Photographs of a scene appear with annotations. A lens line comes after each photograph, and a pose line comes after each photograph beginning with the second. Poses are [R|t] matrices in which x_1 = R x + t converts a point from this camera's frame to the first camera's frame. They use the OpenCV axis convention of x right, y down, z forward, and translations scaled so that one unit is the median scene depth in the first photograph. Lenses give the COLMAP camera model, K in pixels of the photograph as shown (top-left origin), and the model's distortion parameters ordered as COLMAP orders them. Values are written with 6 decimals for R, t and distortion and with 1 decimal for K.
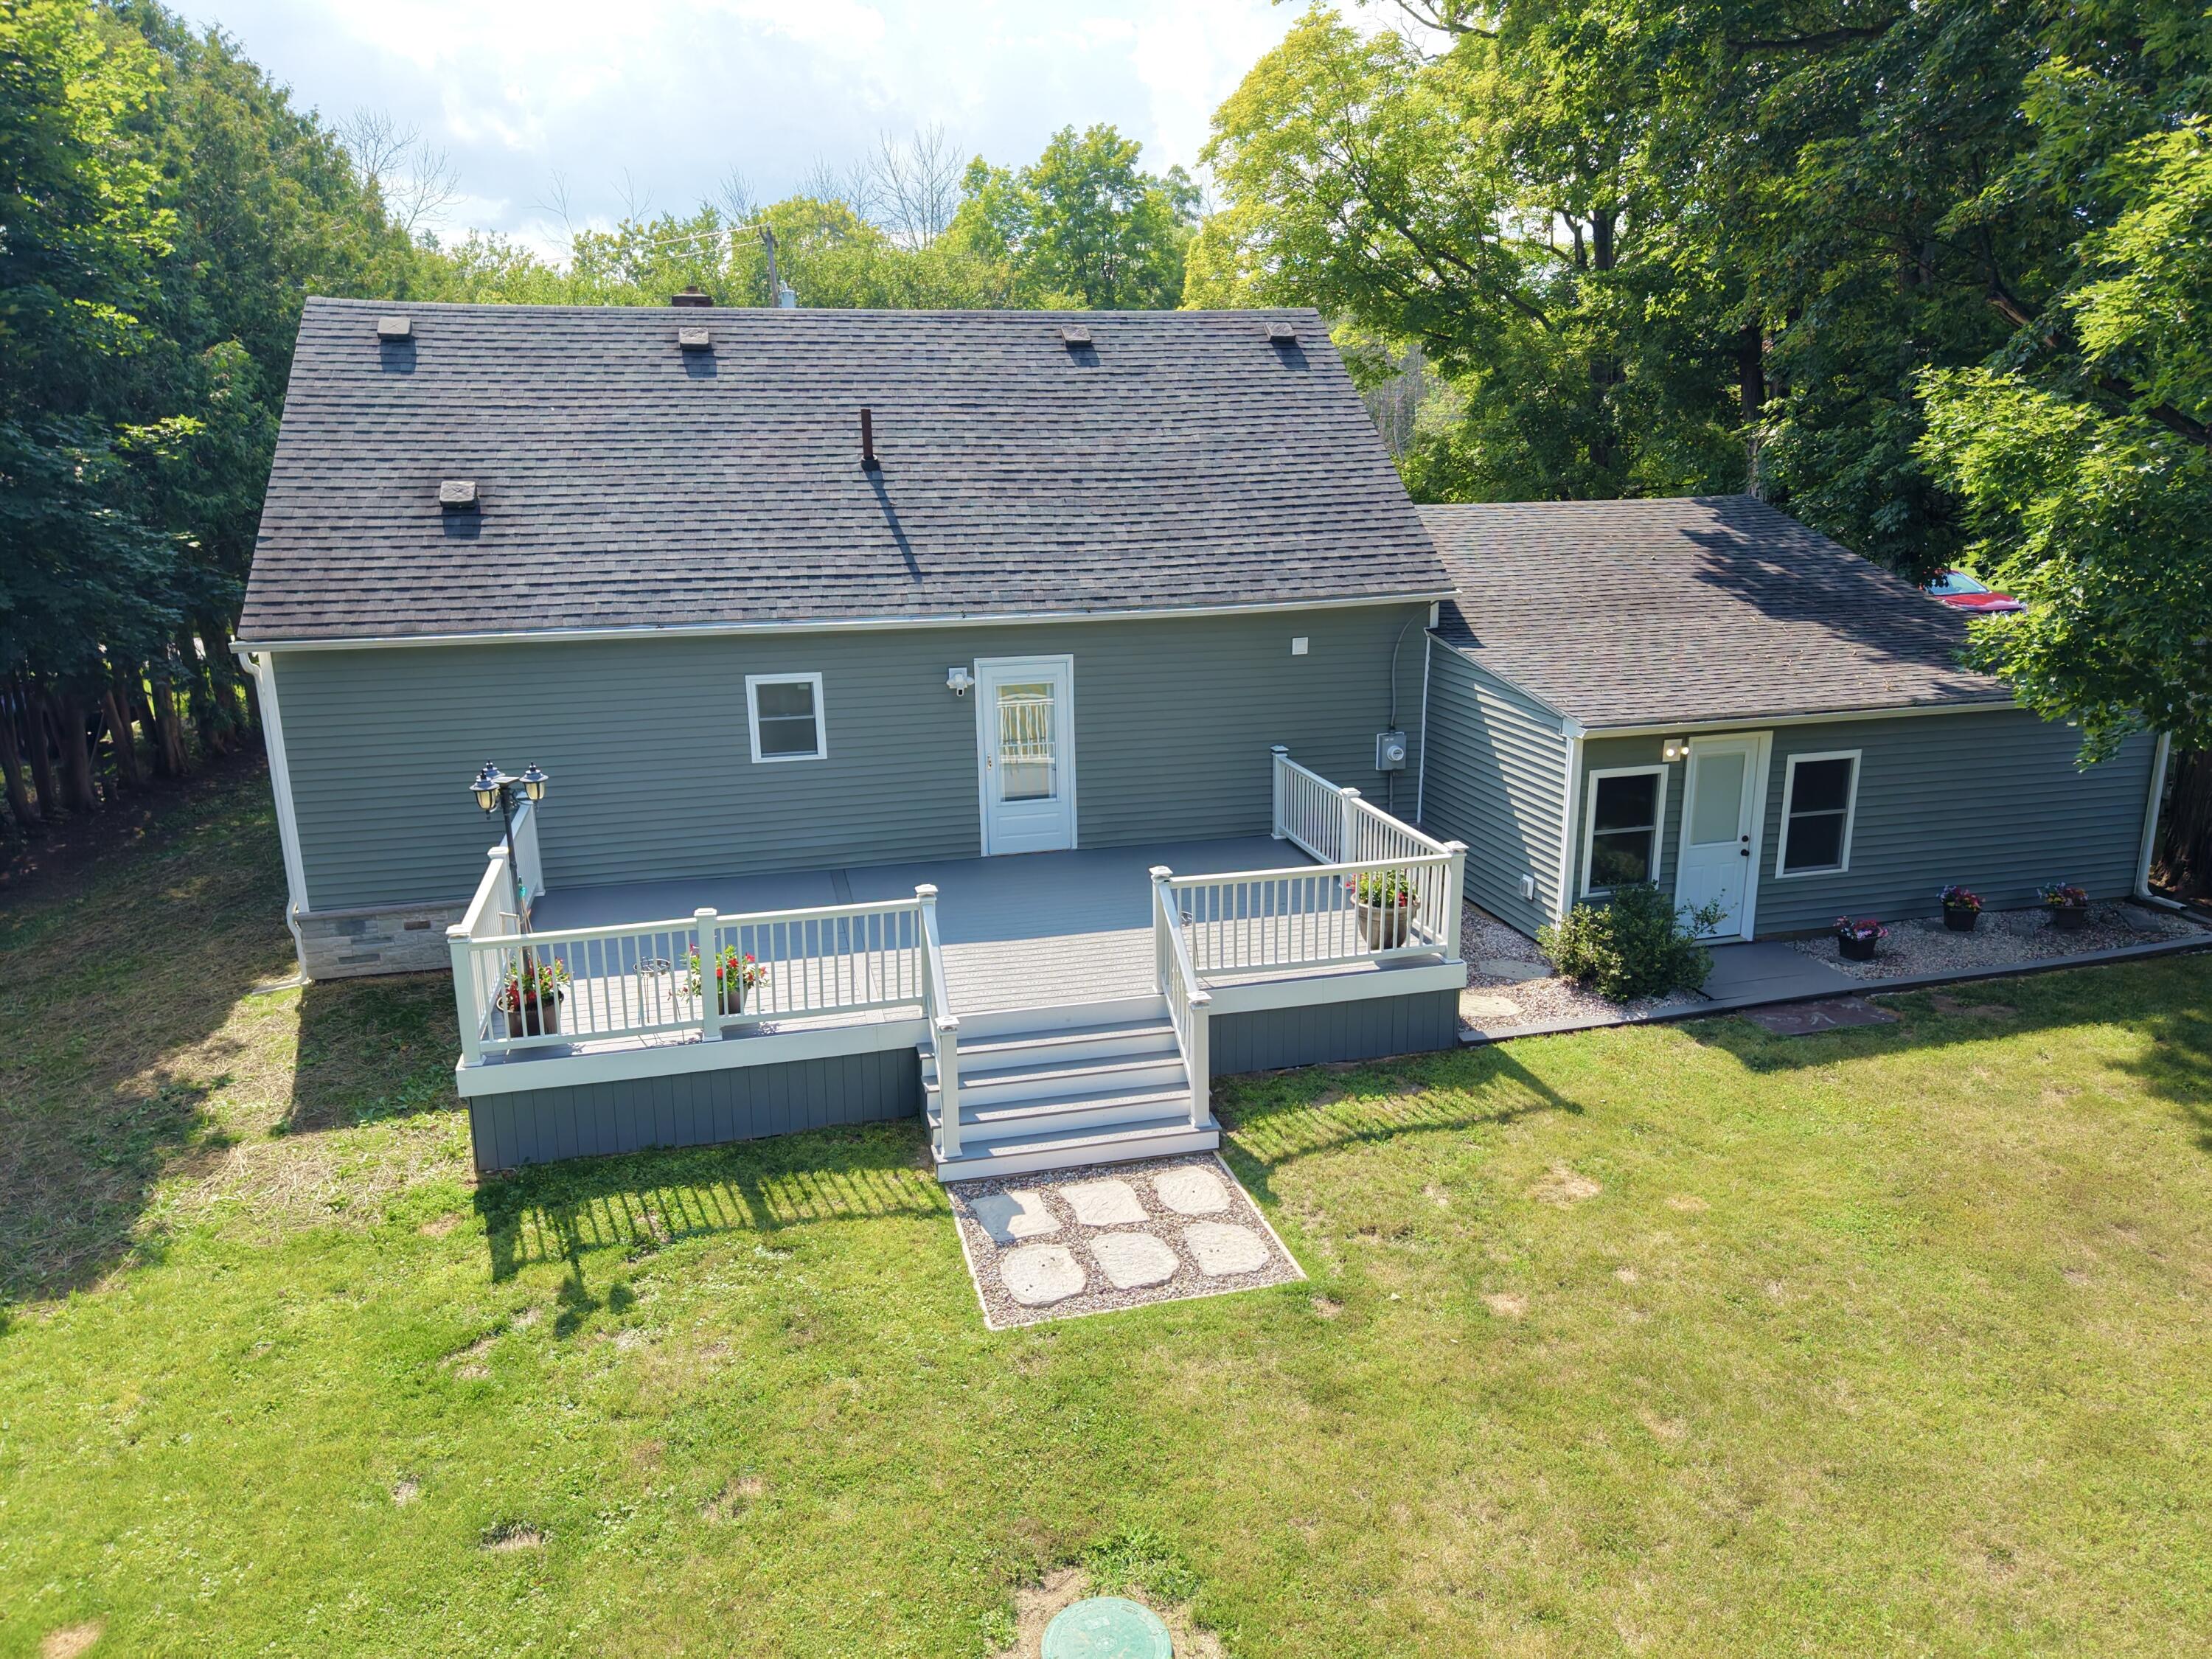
lens RADIAL K [[1483.4, 0, 1119.9], [0, 1483.4, 830.7], [0, 0, 1]] dist [0.024739, -0.025747]
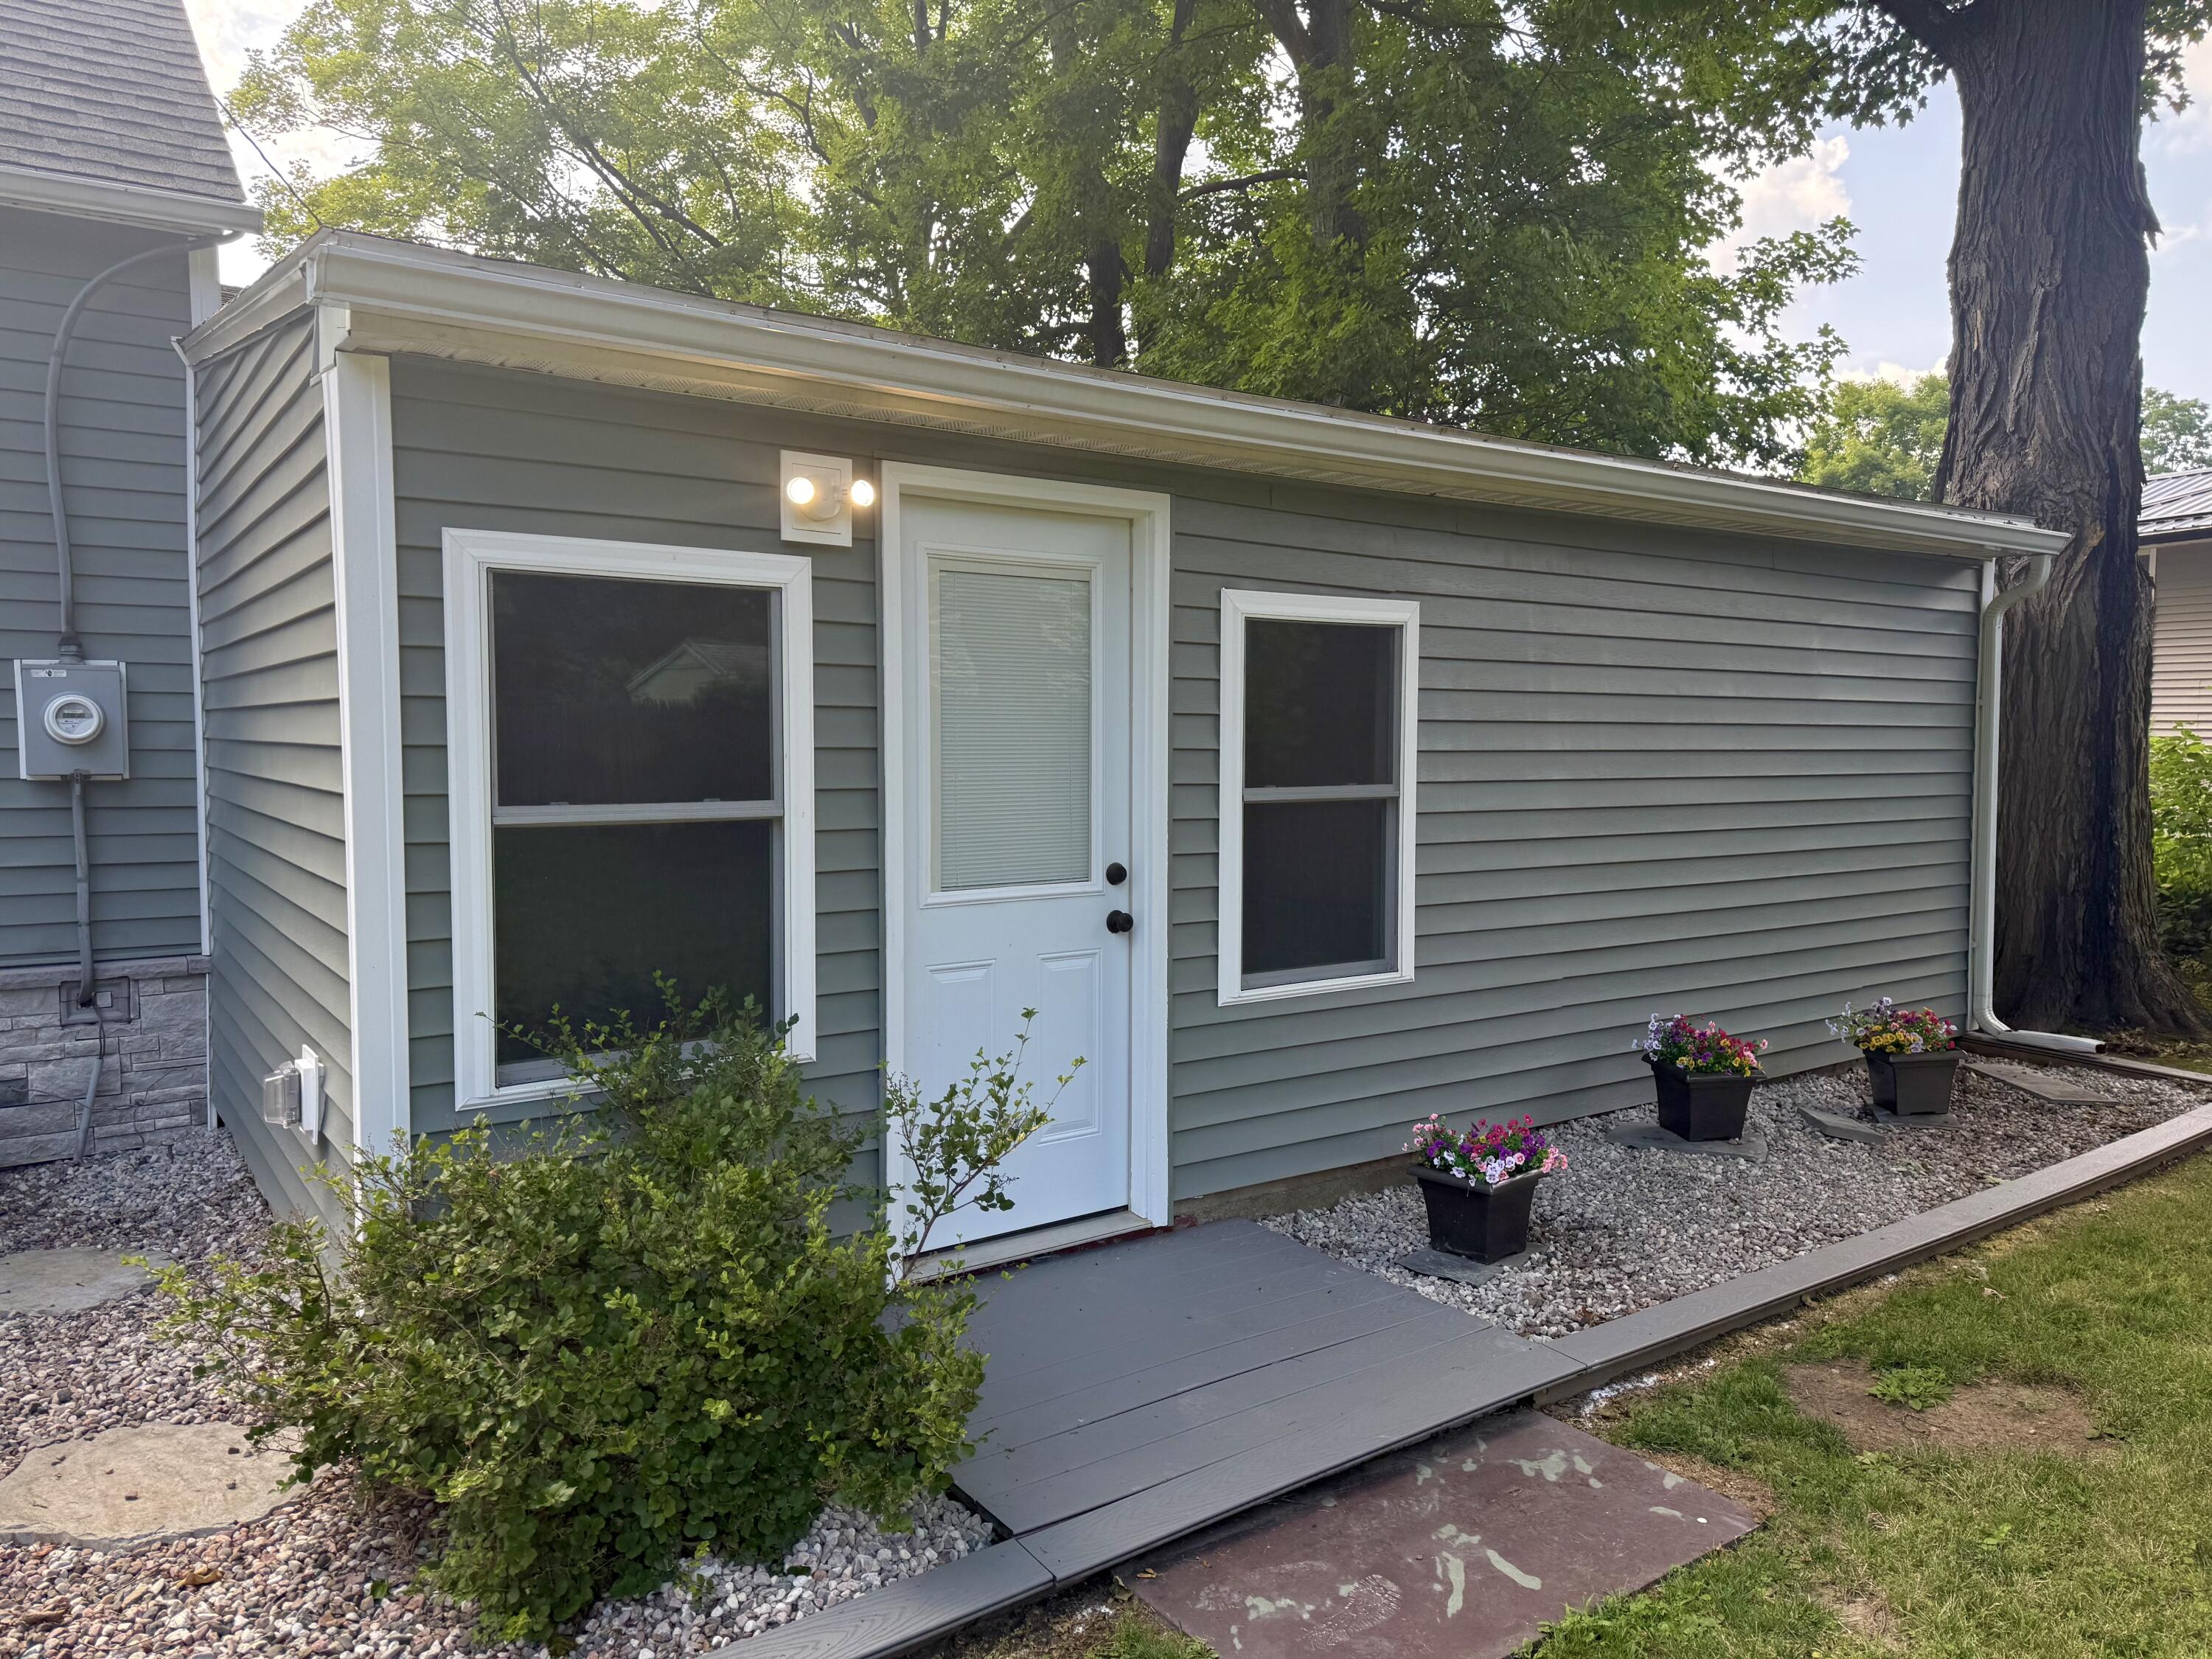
lens RADIAL K [[1568.8, 0, 1108.6], [0, 1568.8, 813.2], [0, 0, 1]] dist [0.032521, -0.026579]
pose [[0.932792, -0.002776, 0.360406, 0.306777], [0.074575, 0.979816, -0.185468, 0.051480], [-0.352616, 0.199880, 0.914171, 0.713790]]
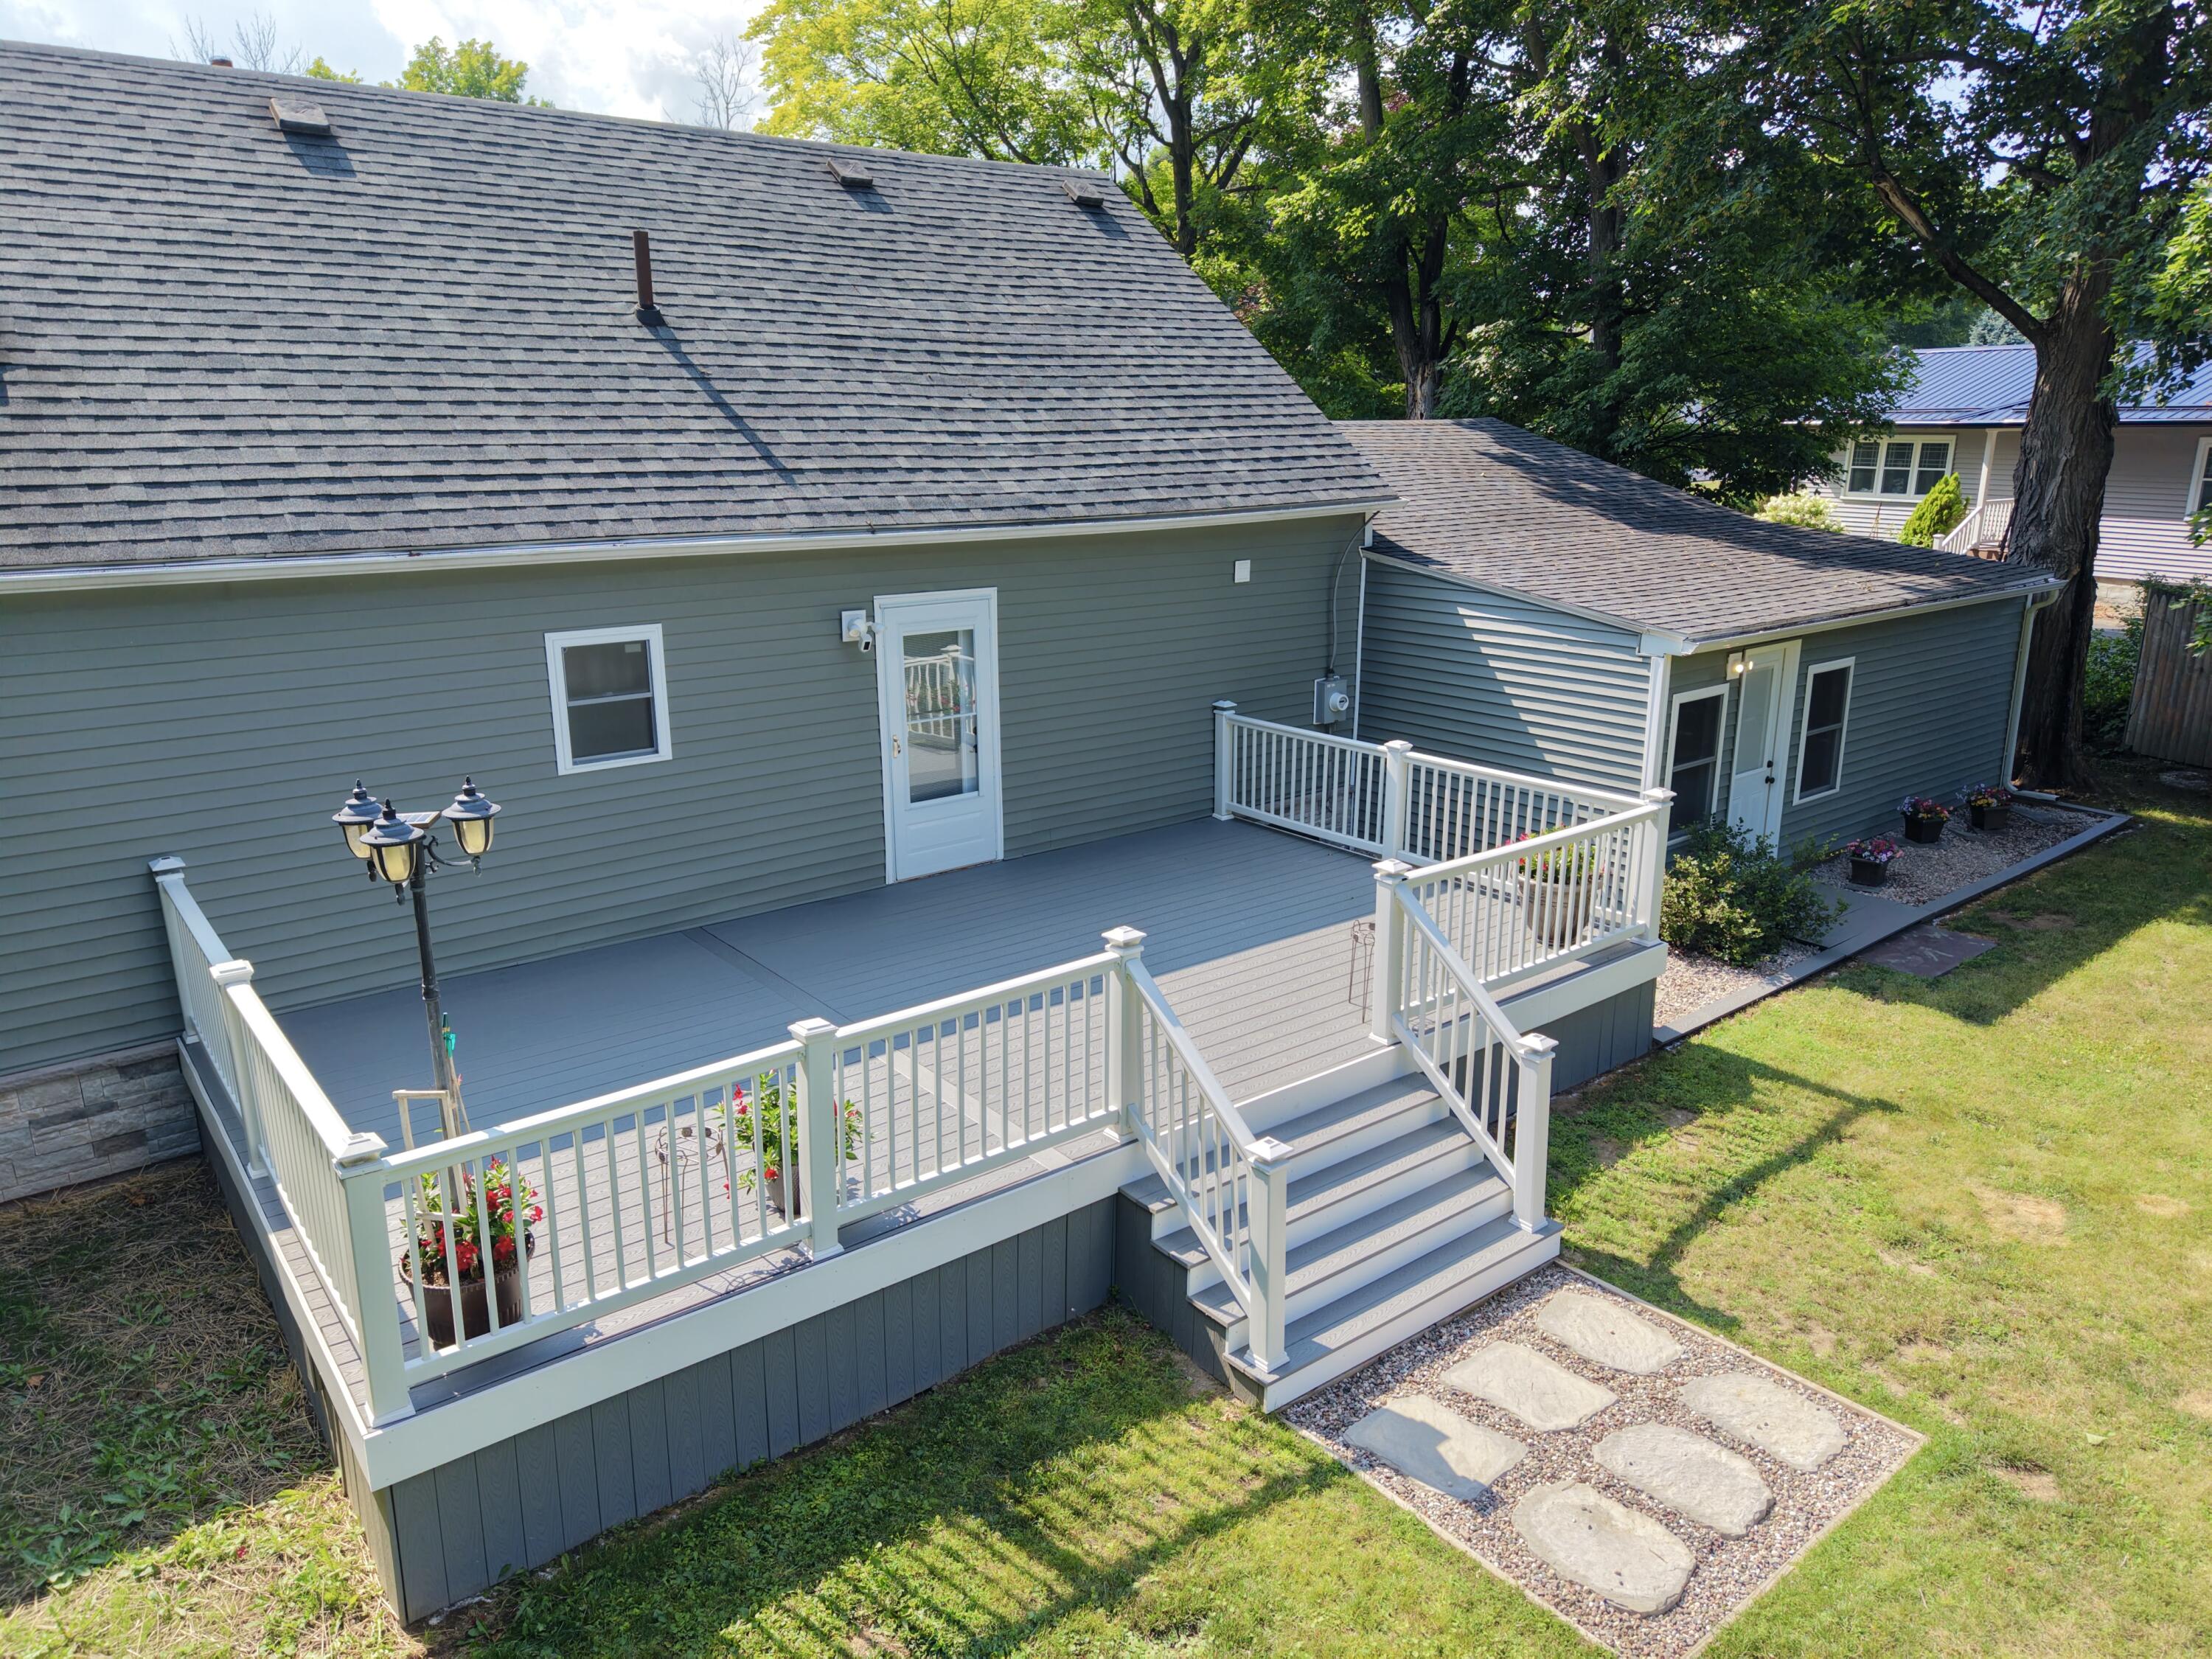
lens RADIAL K [[1483.4, 0, 1104.9], [0, 1483.4, 820.7], [0, 0, 1]] dist [0.024739, -0.025747]
pose [[0.913140, -0.097000, 0.395936, -0.294404], [0.098831, 0.994978, 0.015825, -0.014002], [-0.395483, 0.024681, 0.918142, 0.344479]]
